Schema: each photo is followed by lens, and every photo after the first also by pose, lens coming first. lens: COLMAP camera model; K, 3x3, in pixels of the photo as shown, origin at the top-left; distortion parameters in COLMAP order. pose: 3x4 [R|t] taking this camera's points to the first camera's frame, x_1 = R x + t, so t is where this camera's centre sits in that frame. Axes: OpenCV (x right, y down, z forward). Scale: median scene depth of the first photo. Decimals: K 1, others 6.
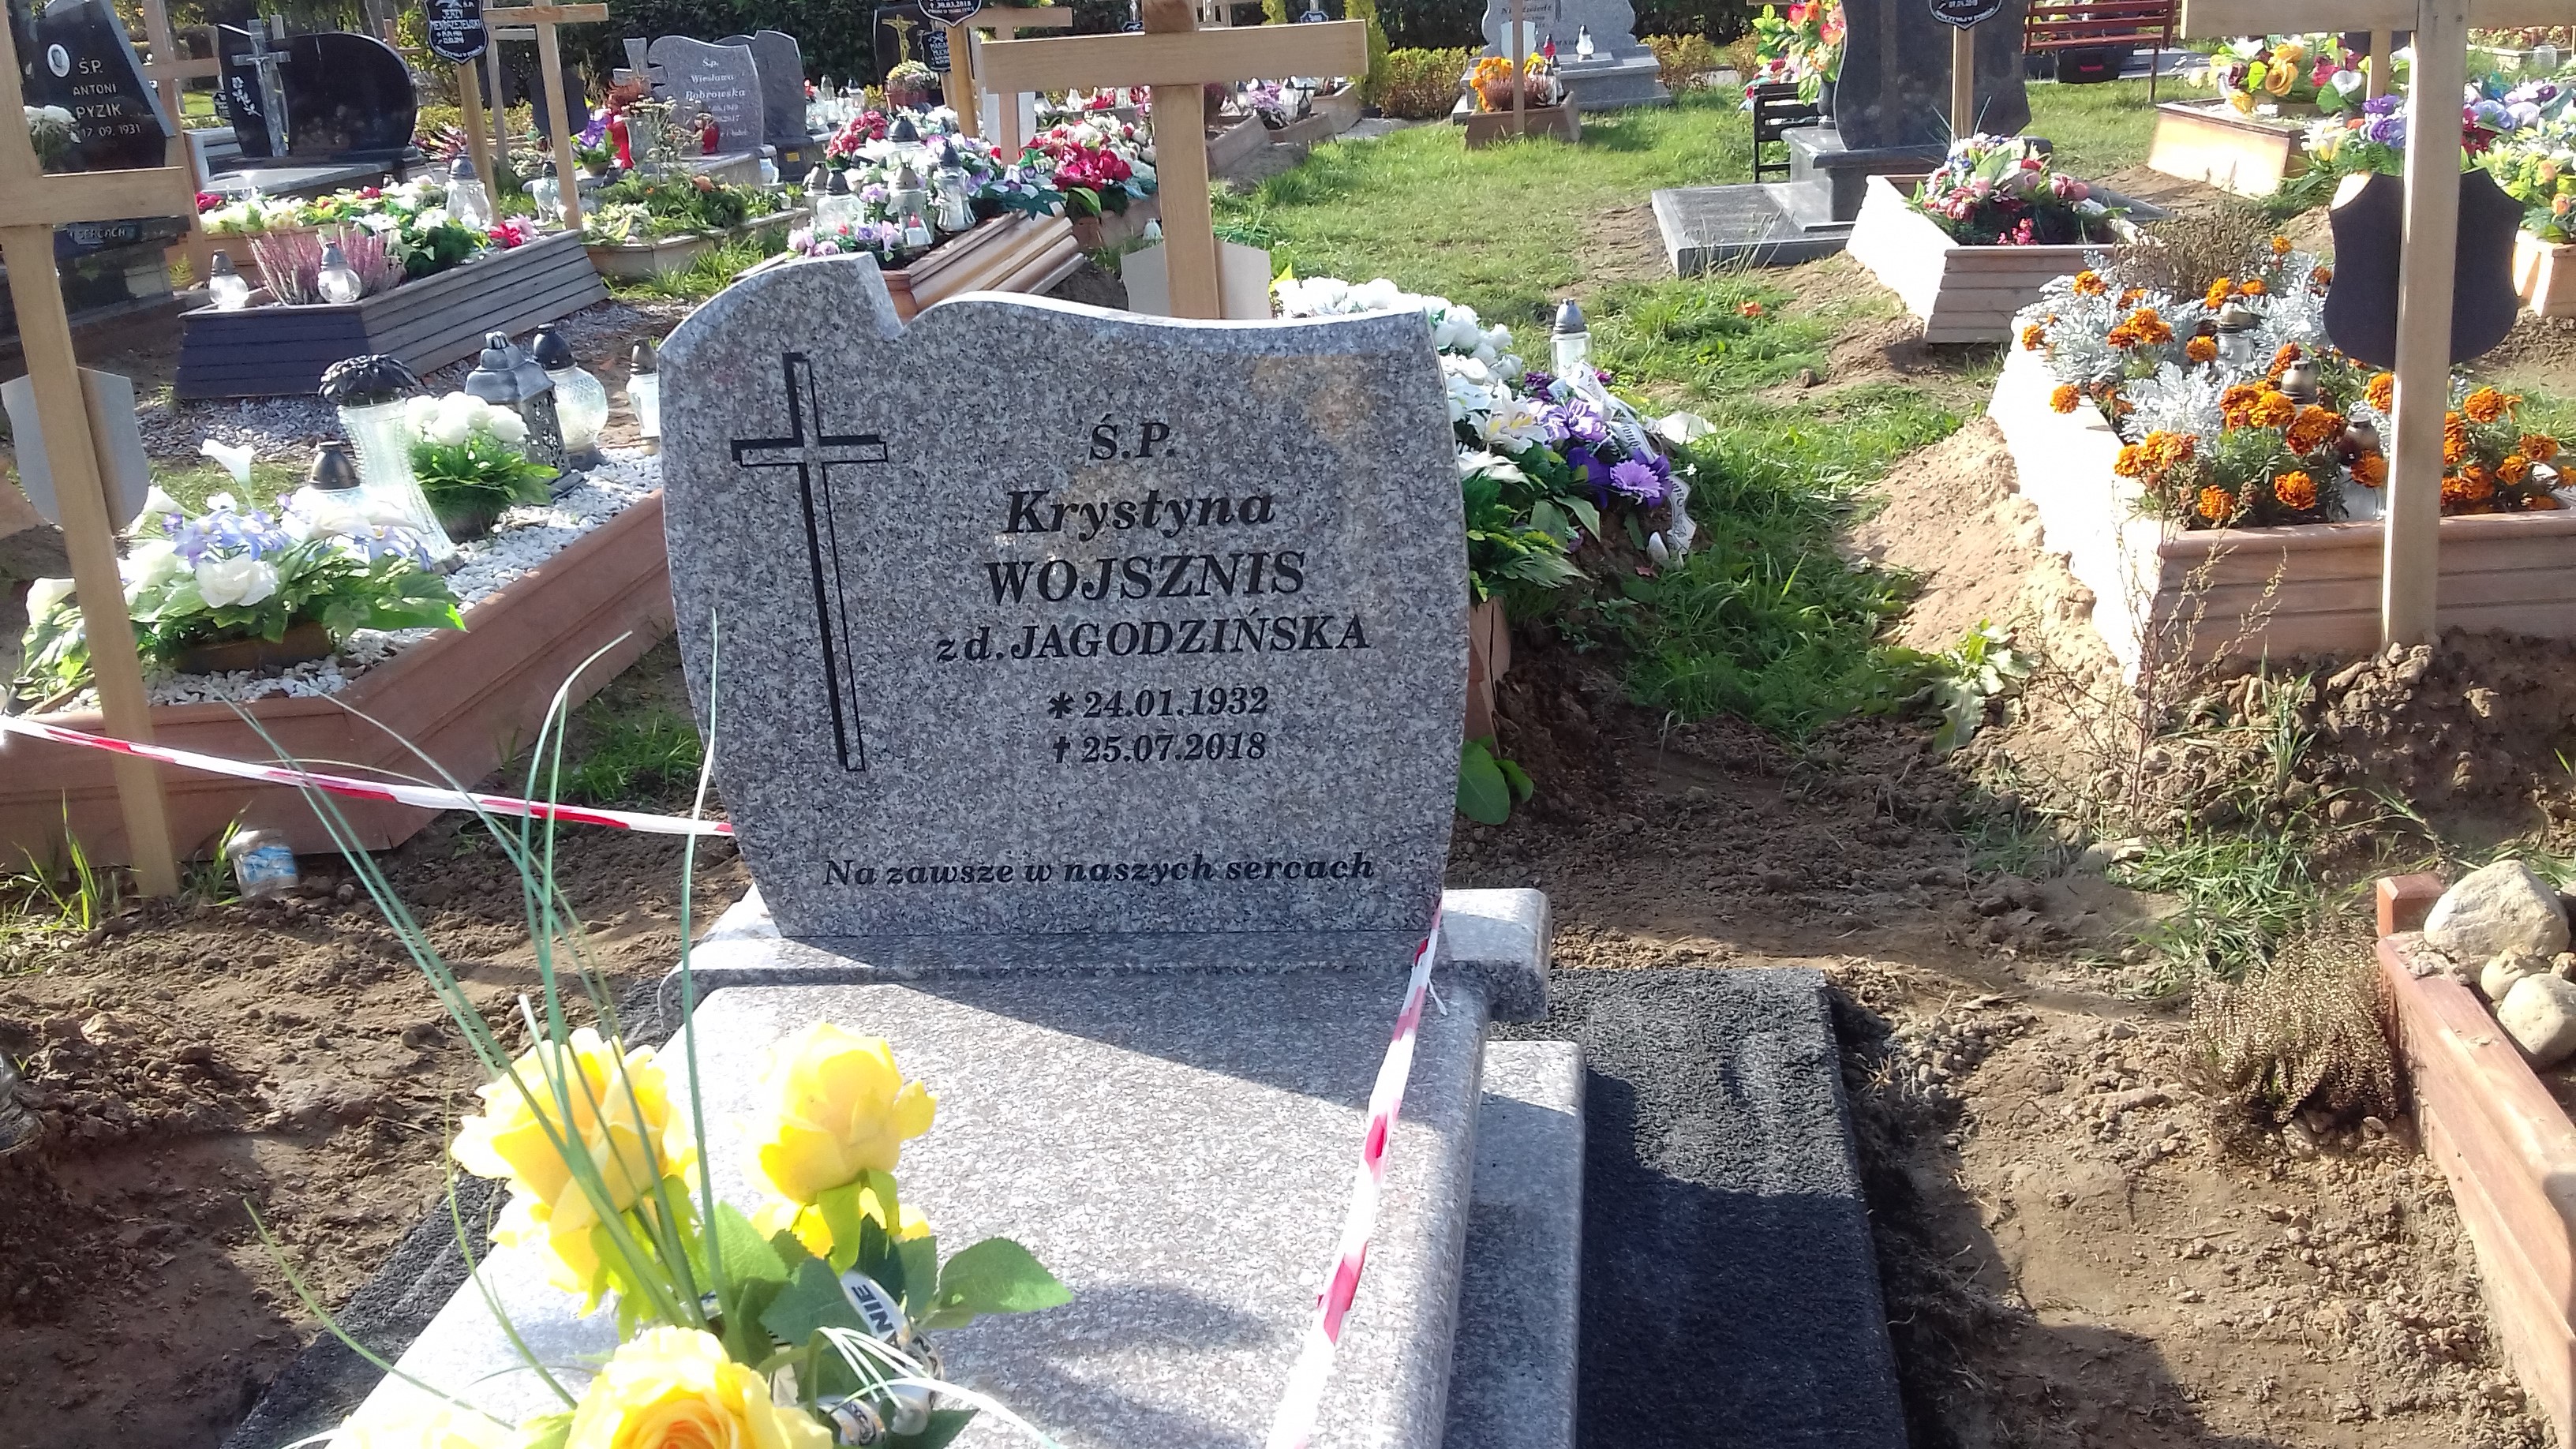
lens RADIAL K [[2345.3, 0, 1289.2], [0, 2345.3, 733.5], [0, 0, 1]] dist [0.095214, -0.200221]
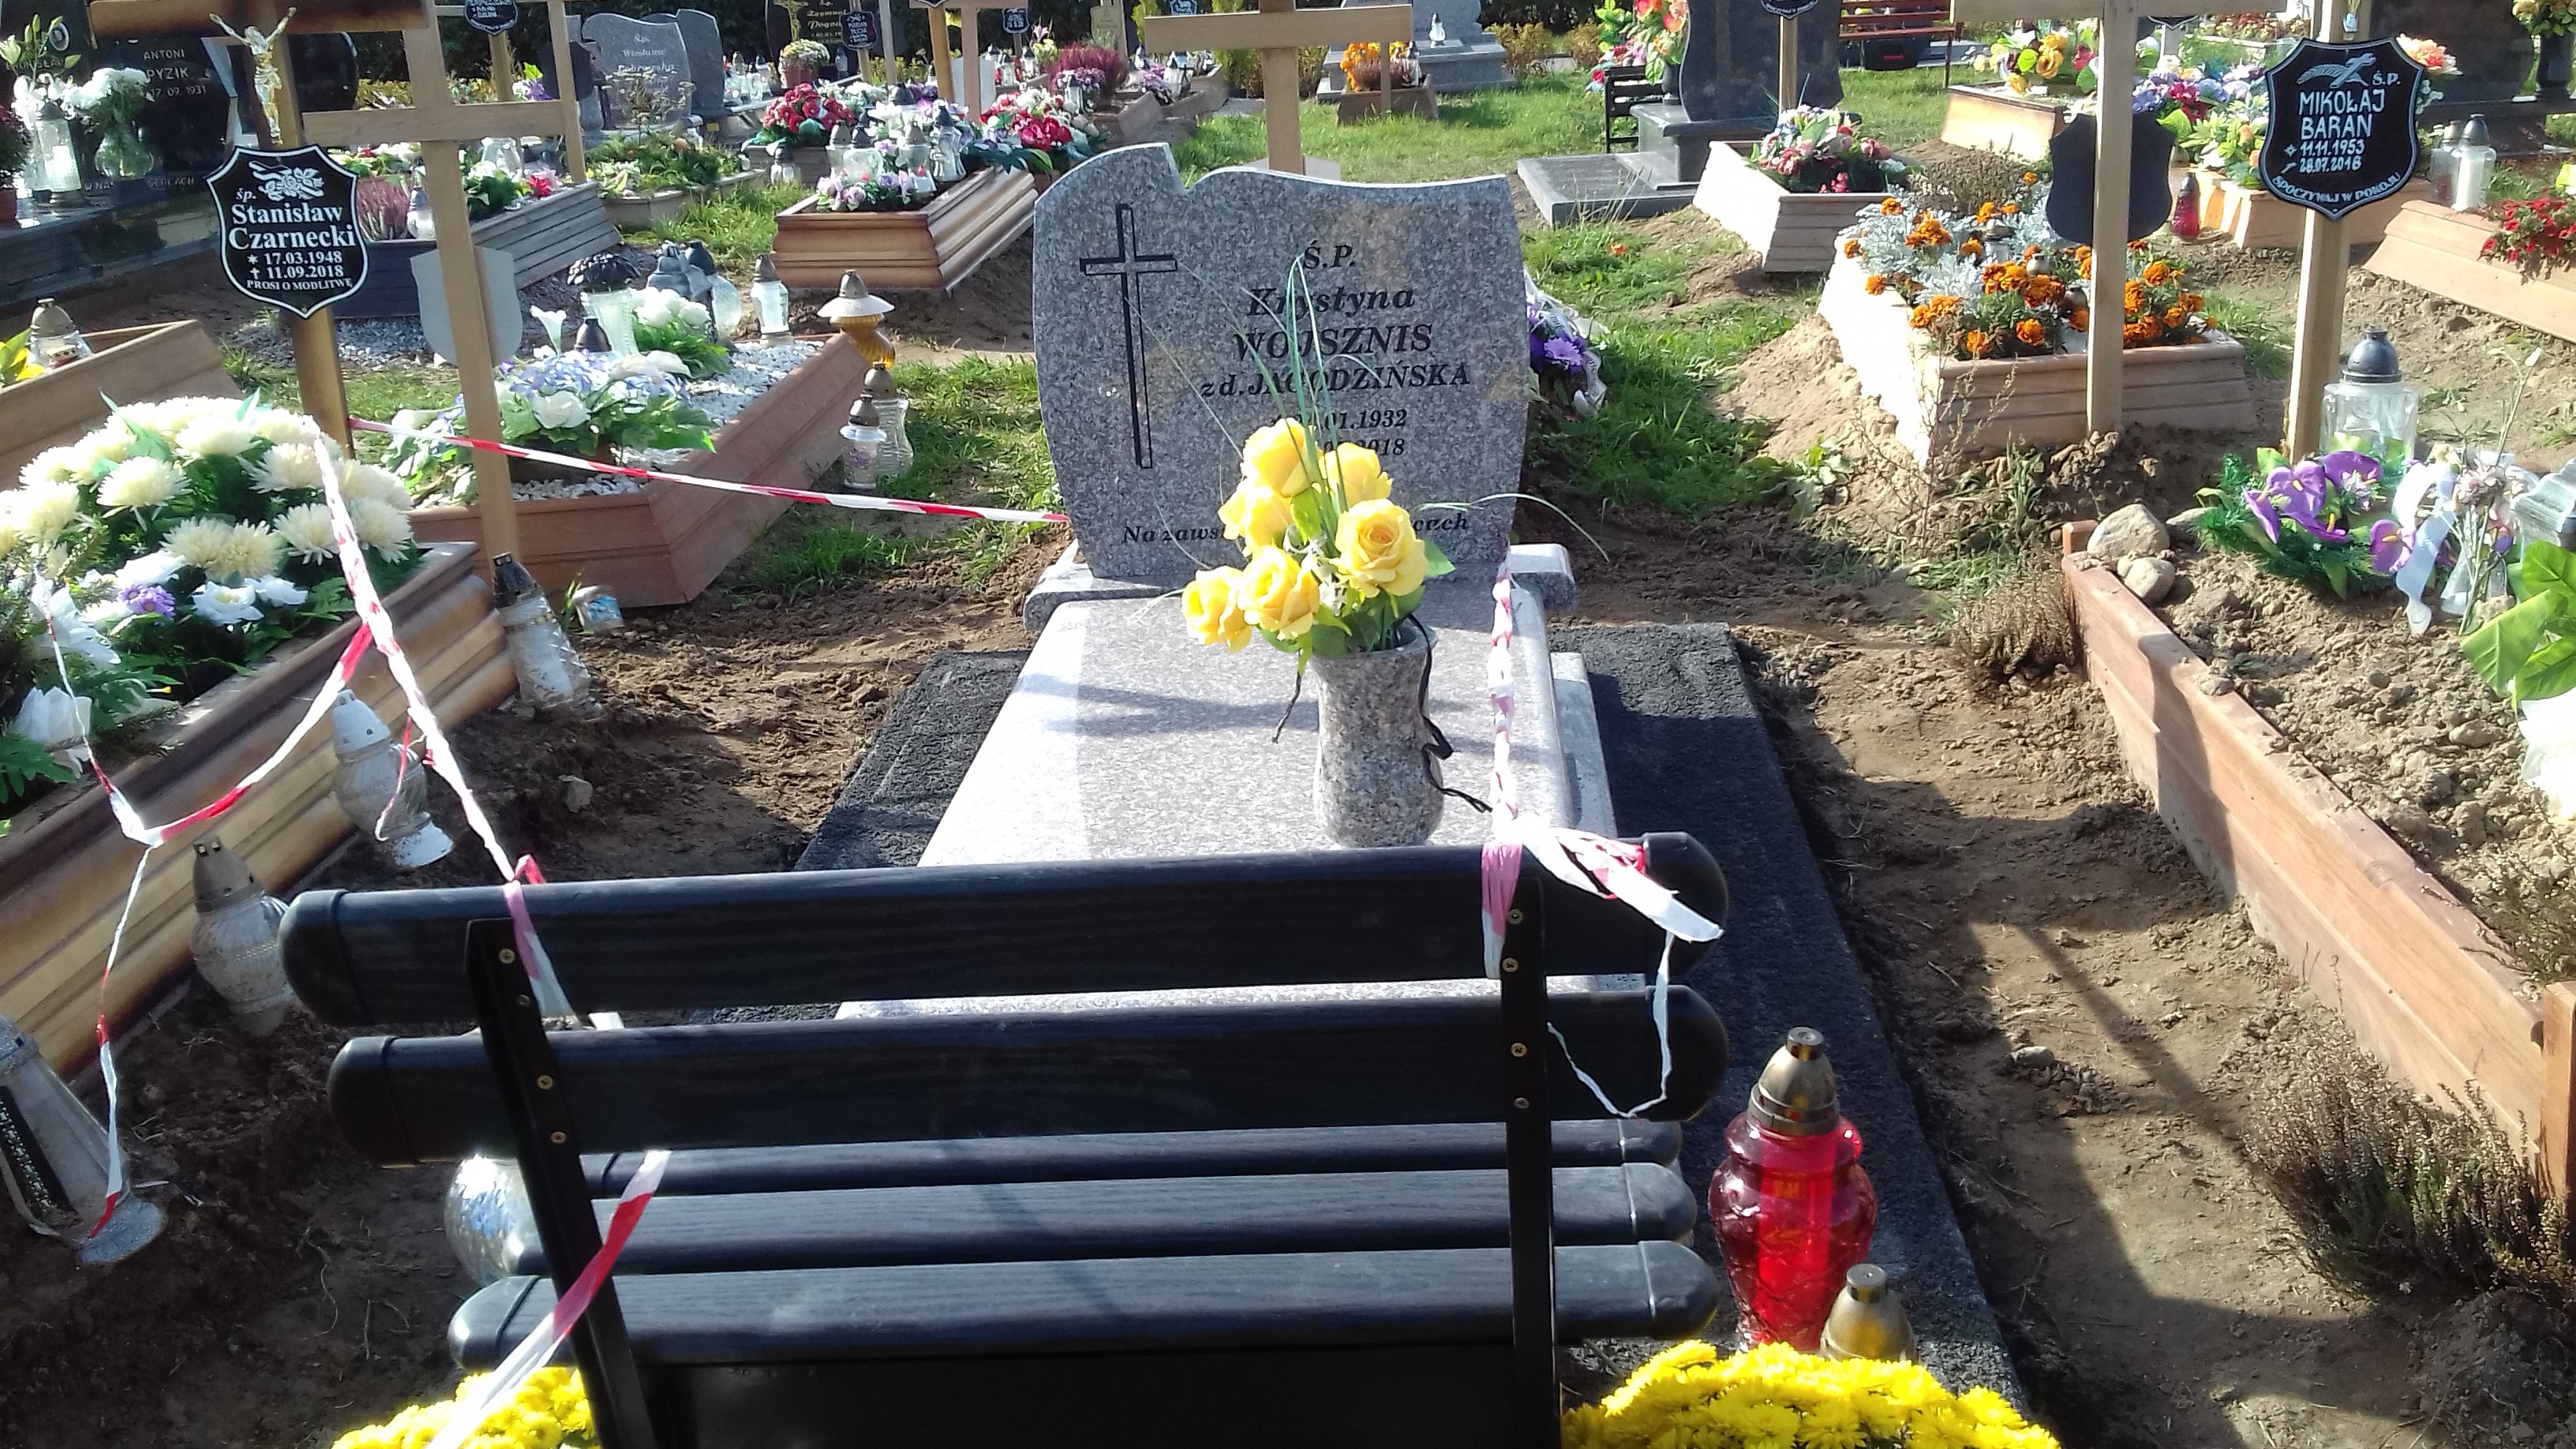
lens RADIAL K [[2319.6, 0, 1288.0], [0, 2319.6, 724.5], [0, 0, 1]] dist [0.105637, -0.235586]
pose [[0.997414, -0.010773, 0.071064, -0.135258], [0.010458, 0.999934, 0.004807, 0.123635], [-0.071111, -0.004051, 0.997460, -0.400733]]
